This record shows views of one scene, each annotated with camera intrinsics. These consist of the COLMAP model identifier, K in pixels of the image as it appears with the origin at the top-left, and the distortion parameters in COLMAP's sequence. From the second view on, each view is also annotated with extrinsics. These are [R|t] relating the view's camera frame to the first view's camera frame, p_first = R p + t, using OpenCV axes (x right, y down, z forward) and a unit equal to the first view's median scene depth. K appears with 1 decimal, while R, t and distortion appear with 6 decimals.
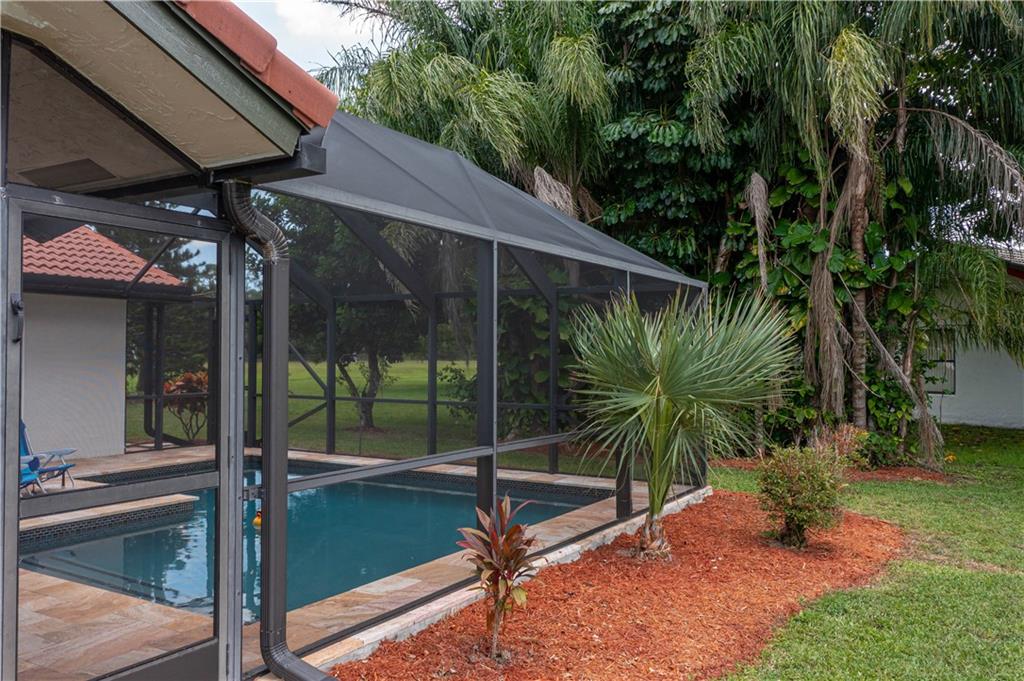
lens RADIAL K [[819.5, 0, 510.4], [0, 819.5, 345.1], [0, 0, 1]] dist [0.003573, 0.001882]
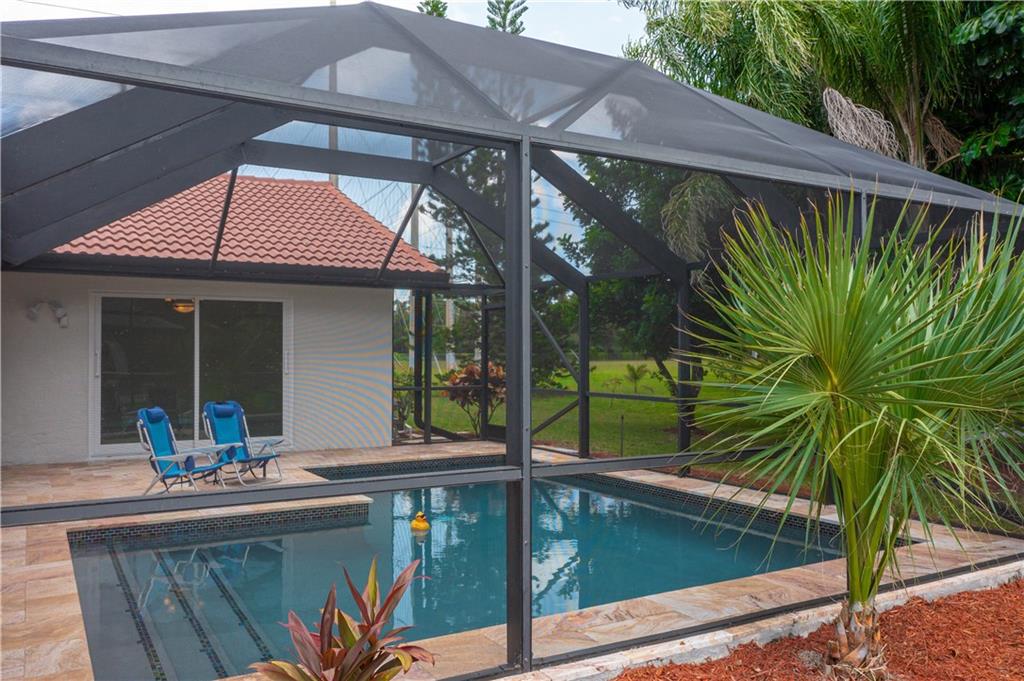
lens RADIAL K [[819.5, 0, 513.2], [0, 819.5, 337.8], [0, 0, 1]] dist [0.003573, 0.001882]
pose [[0.880931, -0.012629, -0.473077, 0.146217], [0.008544, 0.999905, -0.010783, 0.017003], [0.473168, 0.005457, 0.880955, 0.237661]]
